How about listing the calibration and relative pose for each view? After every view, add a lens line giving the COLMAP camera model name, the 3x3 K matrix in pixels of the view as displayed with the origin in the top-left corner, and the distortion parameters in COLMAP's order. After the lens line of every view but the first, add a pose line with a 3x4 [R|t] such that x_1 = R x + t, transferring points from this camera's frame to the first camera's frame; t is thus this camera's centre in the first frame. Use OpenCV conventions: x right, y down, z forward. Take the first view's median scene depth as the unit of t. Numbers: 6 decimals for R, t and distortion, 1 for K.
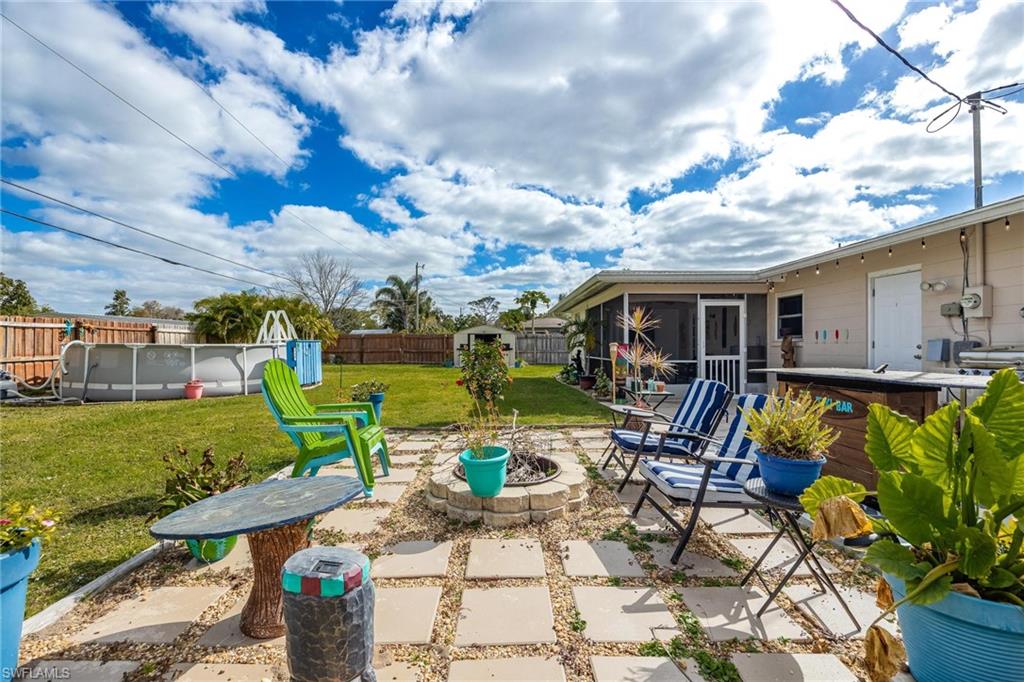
lens RADIAL K [[446.5, 0, 512.0], [0, 446.5, 341.0], [0, 0, 1]] dist [-0.000567, 0.000132]
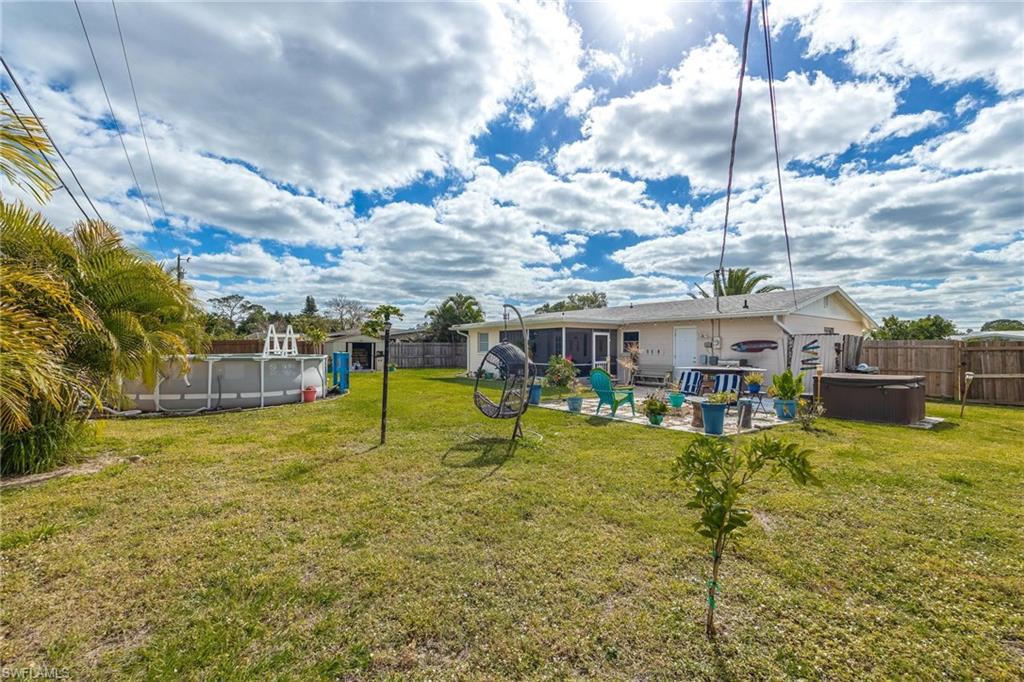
lens RADIAL K [[418.9, 0, 509.6], [0, 418.9, 345.8], [0, 0, 1]] dist [0.002930, 0.000070]
pose [[0.826006, 0.007907, 0.563606, -0.917606], [-0.010671, 0.999942, 0.001611, -0.033573], [-0.563560, -0.007345, 0.826042, -0.276702]]
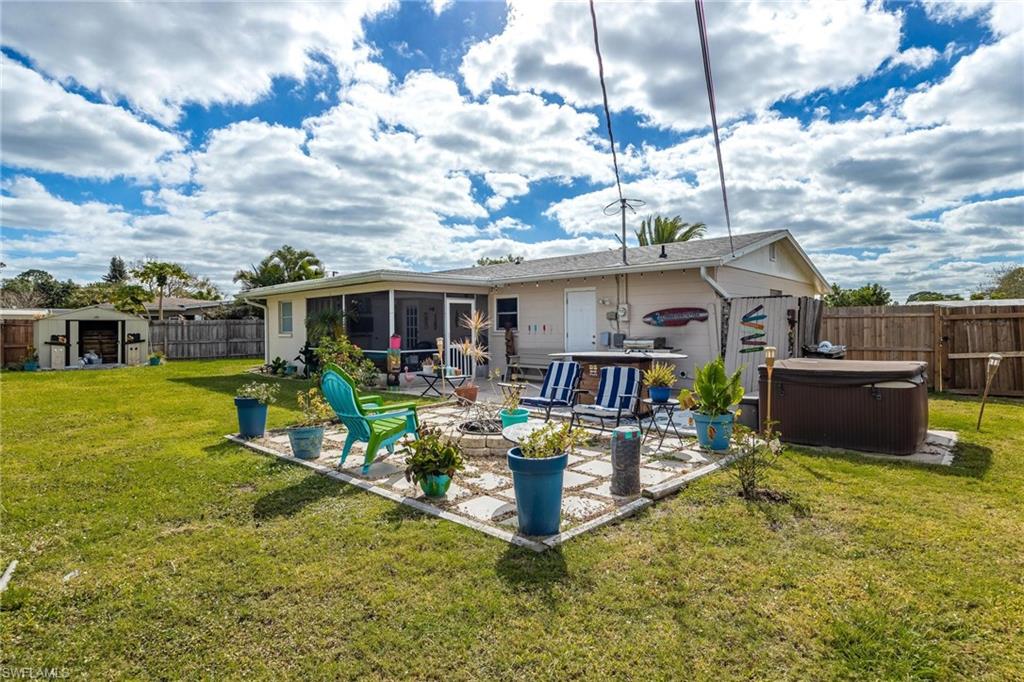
lens RADIAL K [[525.6, 0, 512.0], [0, 525.6, 341.0], [0, 0, 1]] dist [-0.012670, 0.000403]
pose [[0.702235, -0.025976, 0.711471, -0.482624], [0.001940, 0.999400, 0.034574, -0.026777], [-0.711942, -0.022899, 0.701865, -0.114628]]
